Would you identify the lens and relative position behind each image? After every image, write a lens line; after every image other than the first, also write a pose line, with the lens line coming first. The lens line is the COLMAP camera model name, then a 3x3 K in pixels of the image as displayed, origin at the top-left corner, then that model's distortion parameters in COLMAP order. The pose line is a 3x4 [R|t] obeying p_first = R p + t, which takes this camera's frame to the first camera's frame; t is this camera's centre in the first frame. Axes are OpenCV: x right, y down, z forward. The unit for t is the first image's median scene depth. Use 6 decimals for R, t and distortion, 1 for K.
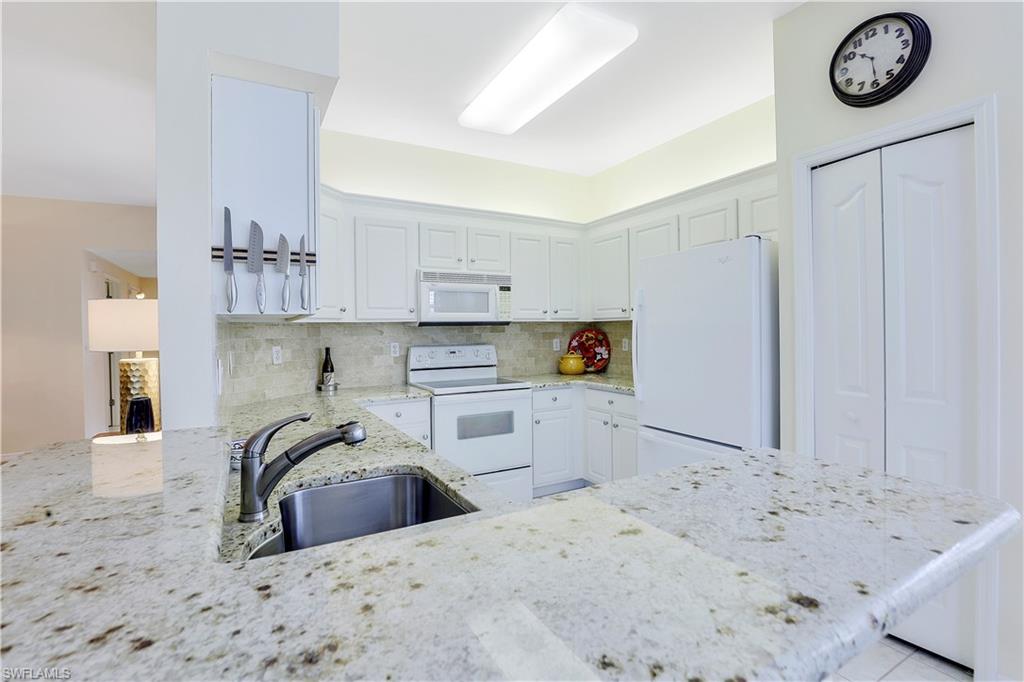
lens RADIAL K [[470.9, 0, 509.3], [0, 470.9, 330.8], [0, 0, 1]] dist [-0.037404, 0.006459]
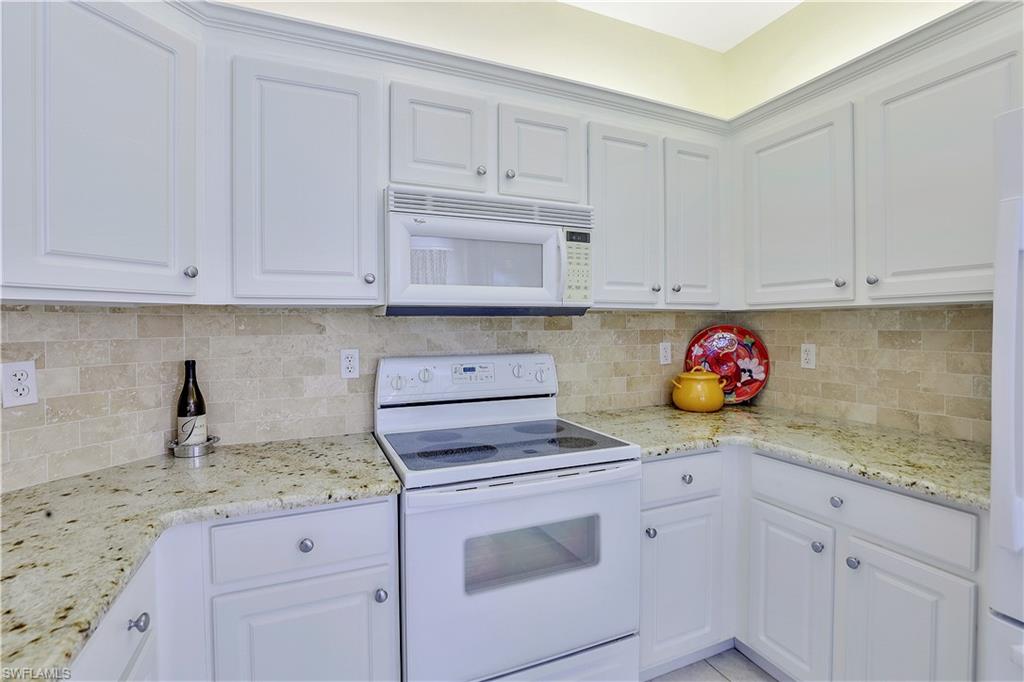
lens RADIAL K [[470.9, 0, 509.3], [0, 470.9, 330.8], [0, 0, 1]] dist [-0.037404, 0.006459]
pose [[0.994736, 0.008373, -0.102124, -0.028279], [-0.007456, 0.999928, 0.009357, 0.000064], [0.102195, -0.008546, 0.994728, 0.522853]]
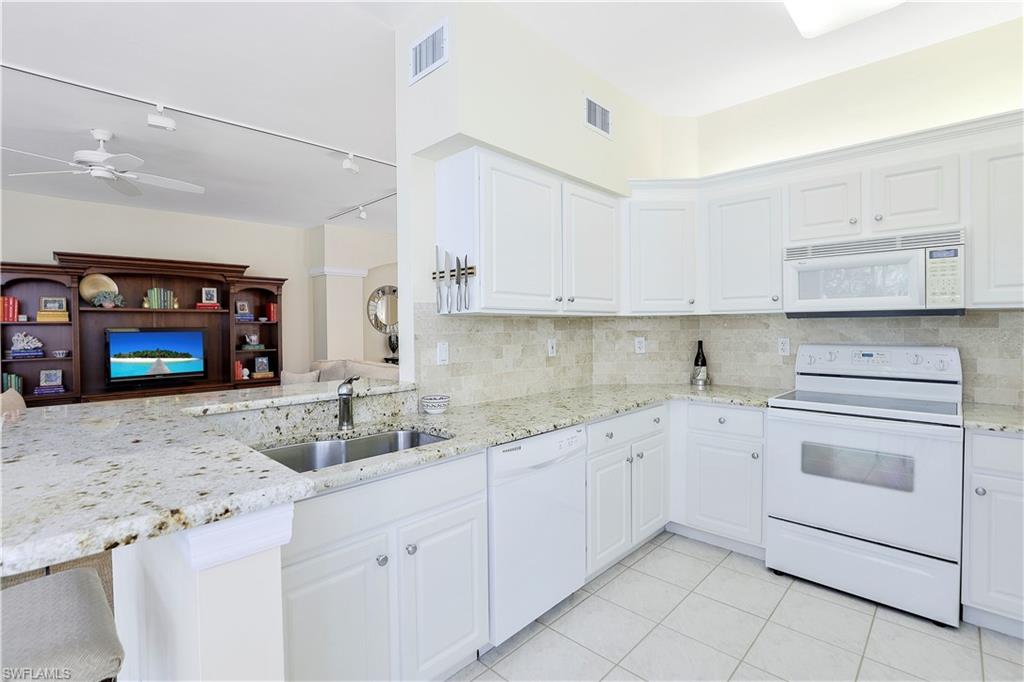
lens RADIAL K [[470.9, 0, 509.3], [0, 470.9, 330.8], [0, 0, 1]] dist [-0.037404, 0.006459]
pose [[0.288387, 0.020064, -0.957304, 0.385753], [0.000497, 0.999777, 0.021104, -0.004839], [0.957514, -0.006562, 0.288313, 0.304899]]
